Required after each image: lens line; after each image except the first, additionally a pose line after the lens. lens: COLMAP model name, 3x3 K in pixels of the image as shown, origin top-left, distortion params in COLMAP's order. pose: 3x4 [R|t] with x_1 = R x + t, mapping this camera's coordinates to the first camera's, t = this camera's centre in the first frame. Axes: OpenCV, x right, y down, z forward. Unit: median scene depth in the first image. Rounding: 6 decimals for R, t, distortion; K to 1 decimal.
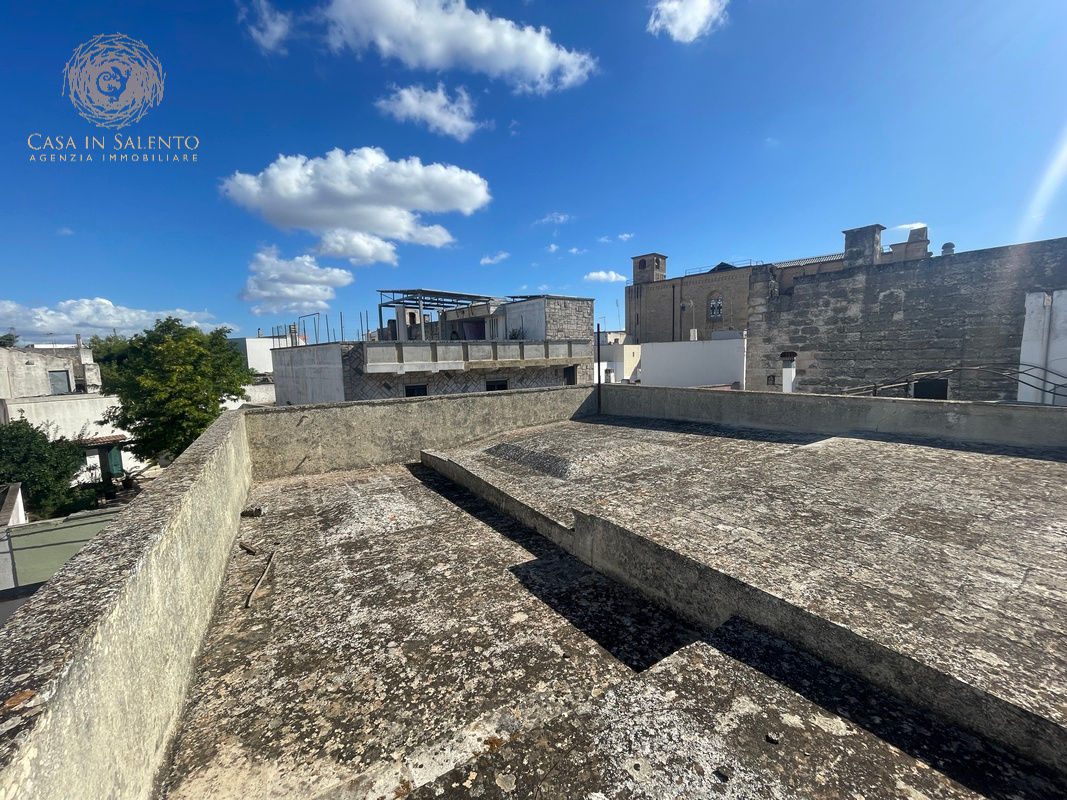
lens RADIAL K [[432.3, 0, 533.5], [0, 432.3, 400.0], [0, 0, 1]] dist [-0.001498, 0.000128]
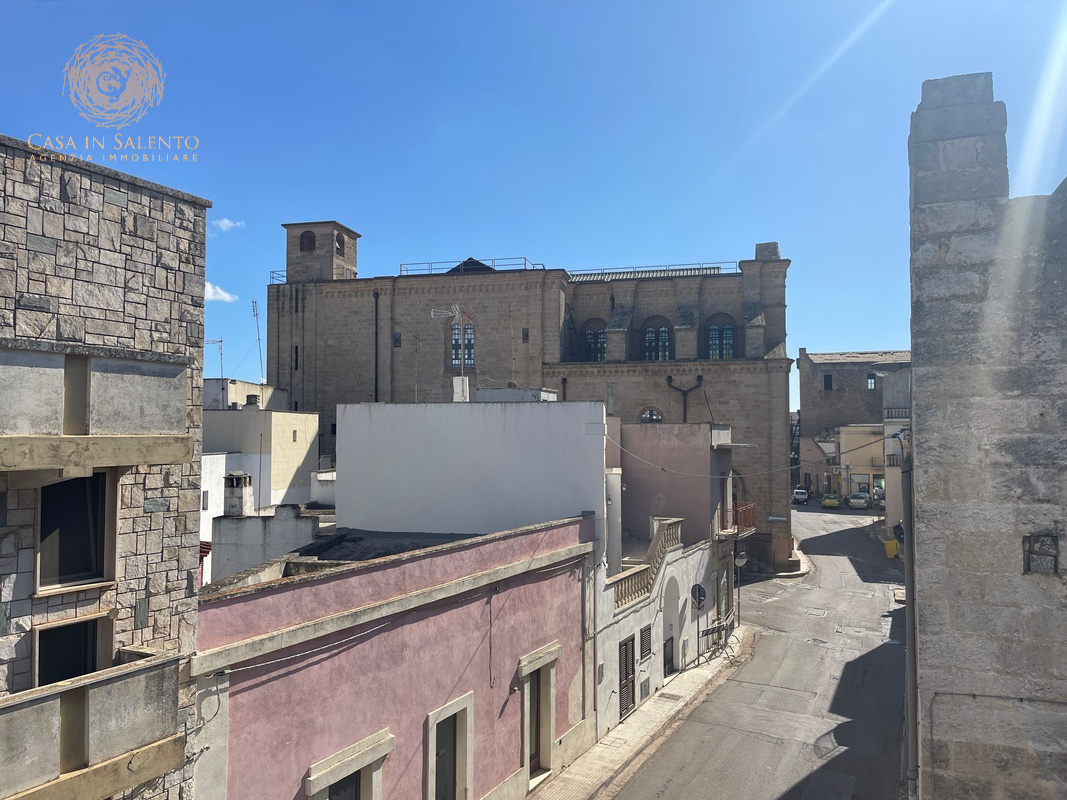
lens RADIAL K [[842.8, 0, 533.5], [0, 842.8, 400.0], [0, 0, 1]] dist [0.070429, -0.002418]
pose [[0.864051, 0.047866, 0.501124, 0.022931], [0.028251, 0.989290, -0.143204, -0.017466], [-0.502611, 0.137893, 0.853445, 0.188492]]
